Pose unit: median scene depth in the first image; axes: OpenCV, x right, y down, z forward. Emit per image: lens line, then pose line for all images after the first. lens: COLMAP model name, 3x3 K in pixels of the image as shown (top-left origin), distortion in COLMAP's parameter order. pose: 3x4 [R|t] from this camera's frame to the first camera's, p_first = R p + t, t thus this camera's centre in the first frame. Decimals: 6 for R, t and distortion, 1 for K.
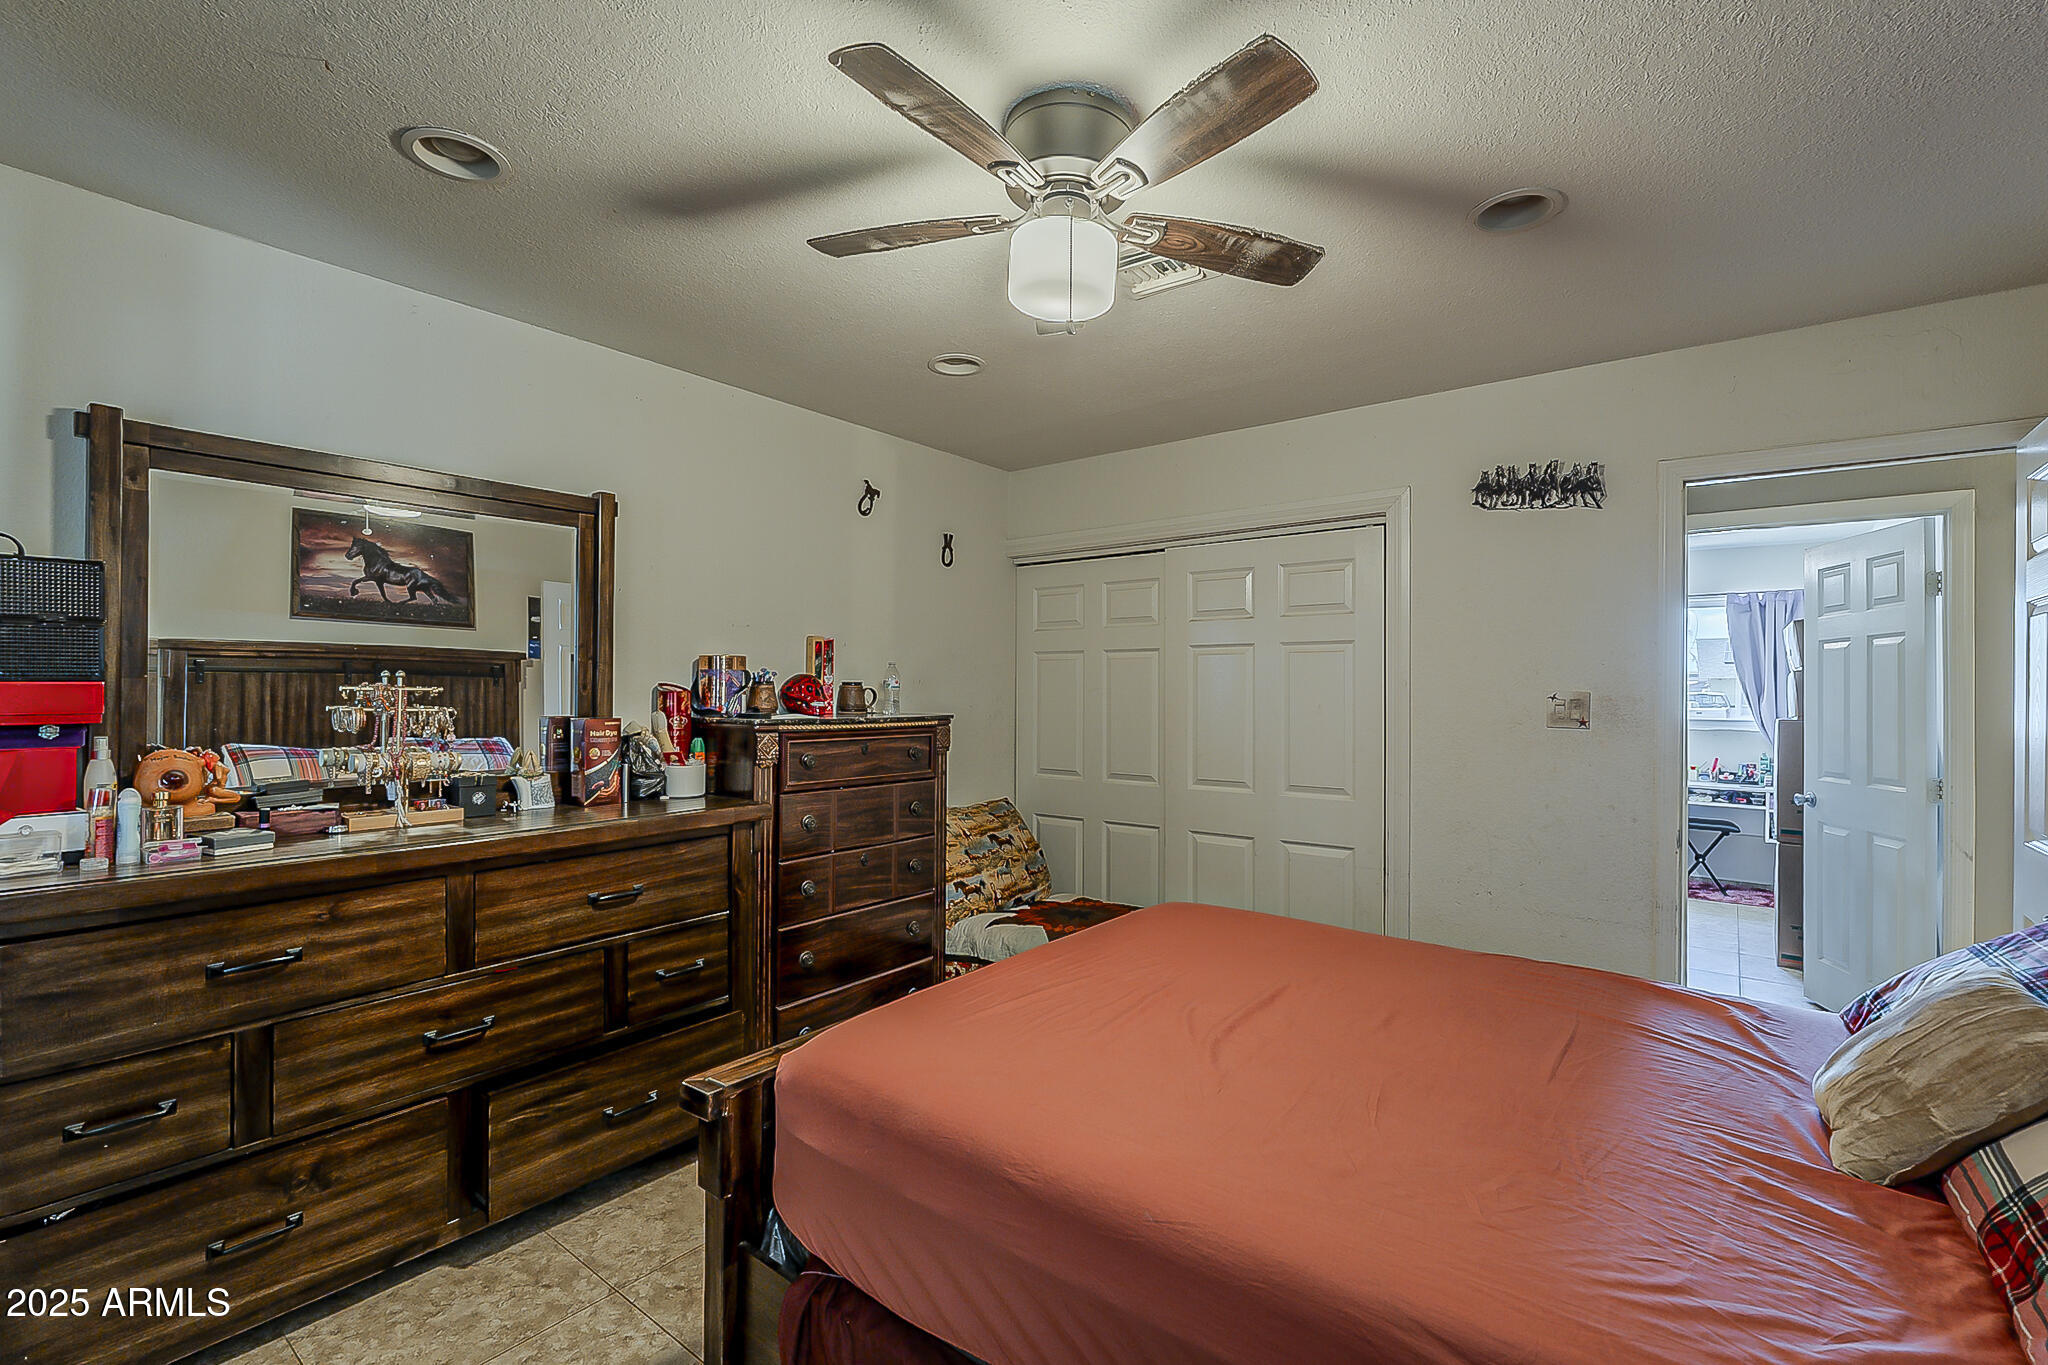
lens RADIAL K [[902.6, 0, 1027.4], [0, 902.6, 688.7], [0, 0, 1]] dist [-0.004753, 0.000824]
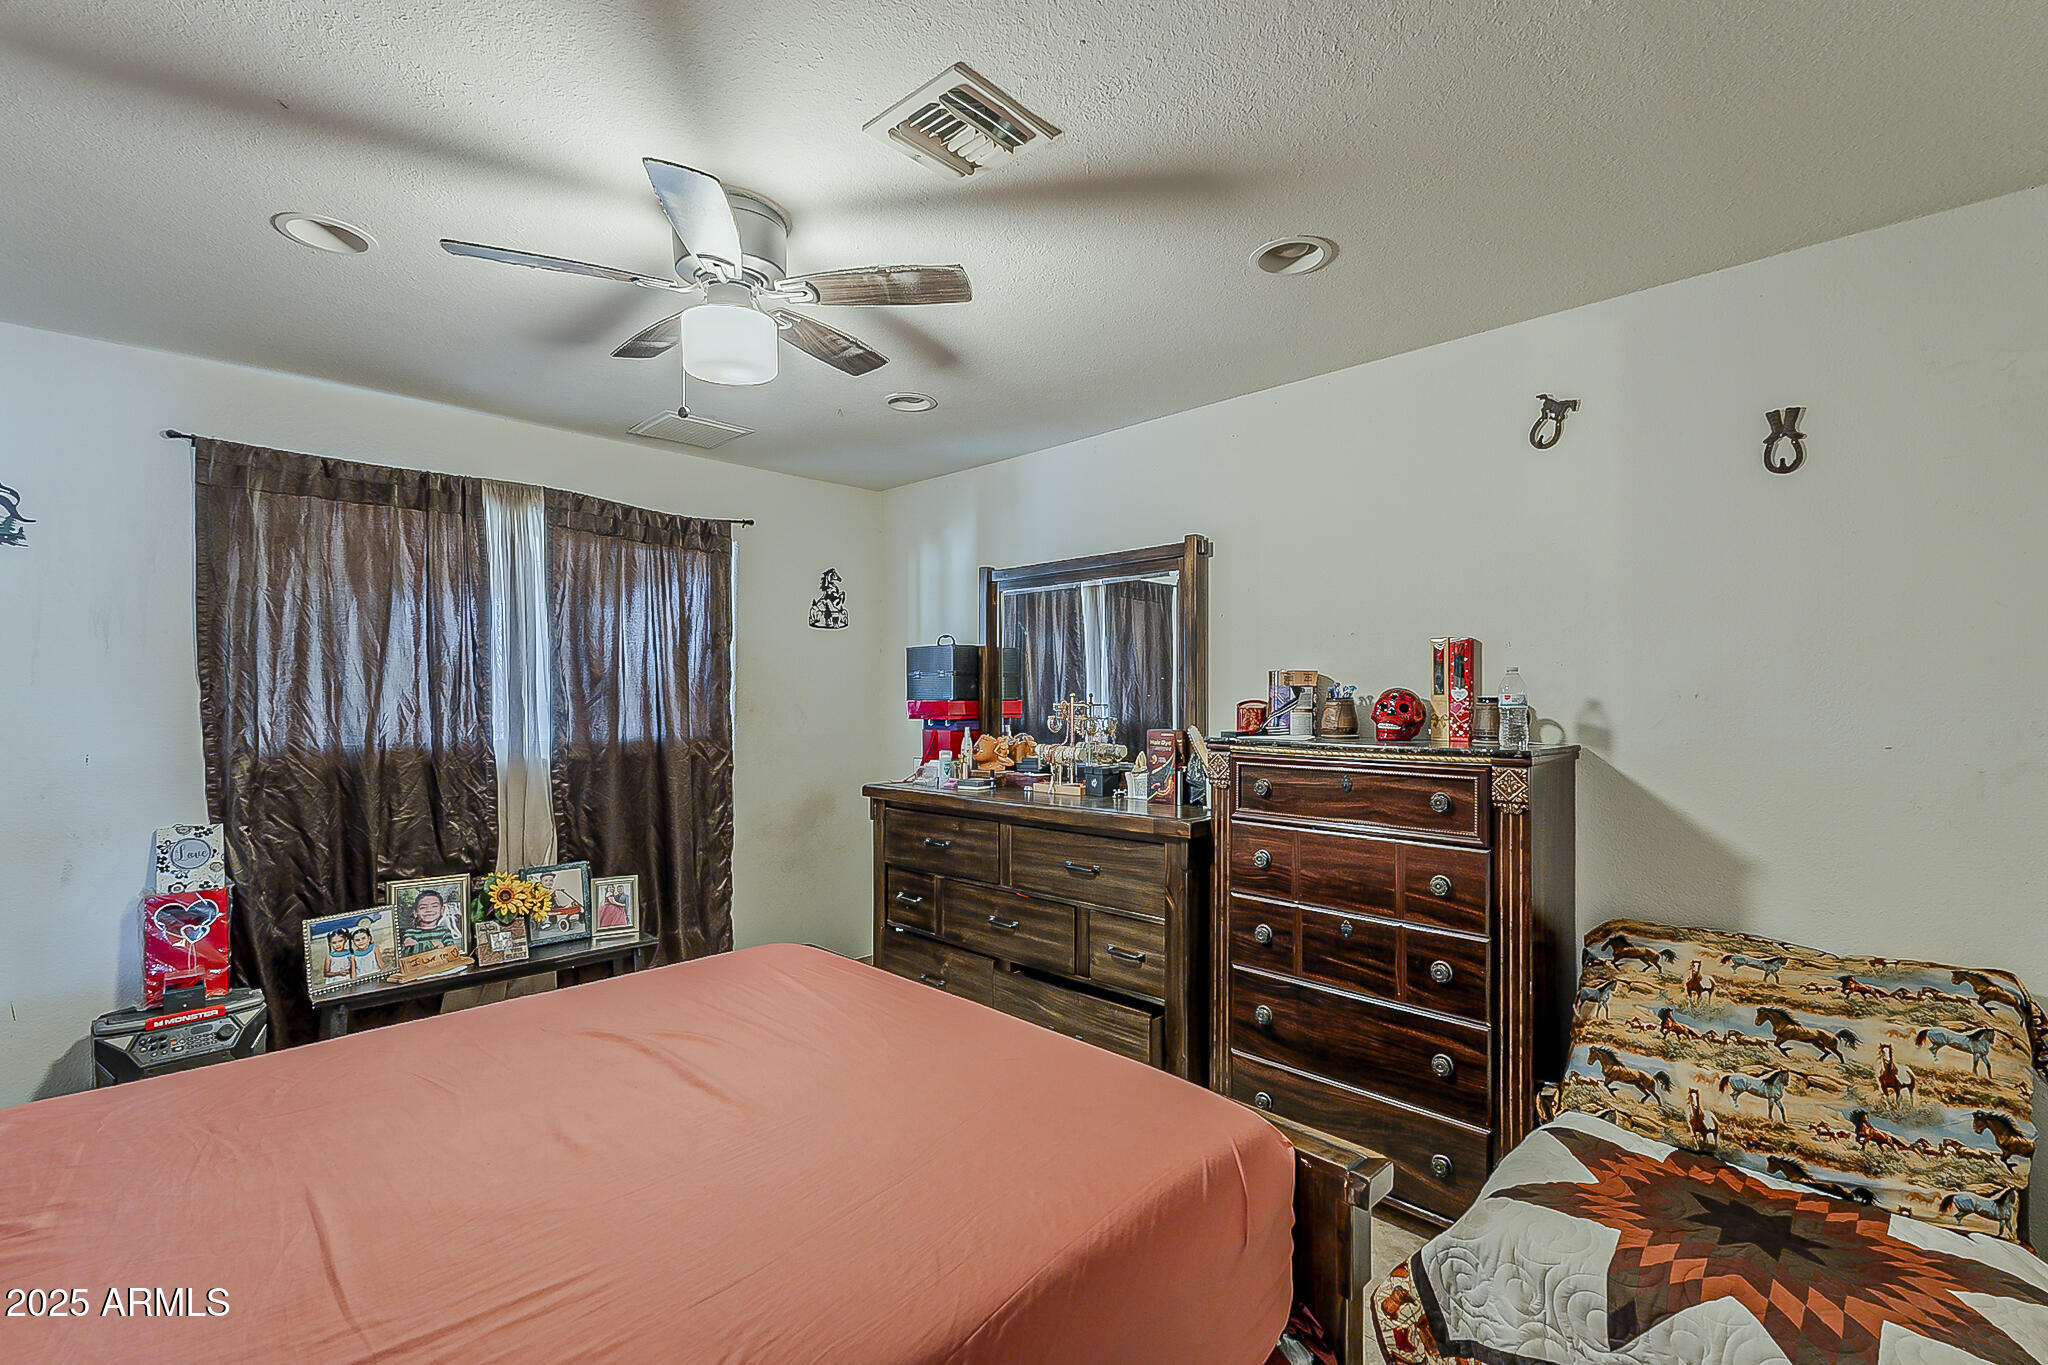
lens RADIAL K [[902.6, 0, 1023.0], [0, 902.6, 688.6], [0, 0, 1]] dist [-0.004753, 0.000824]
pose [[-0.129466, -0.014094, -0.991484, 0.732837], [-0.002547, 0.999900, -0.013881, -0.004989], [0.991581, 0.000728, -0.129489, 0.978411]]
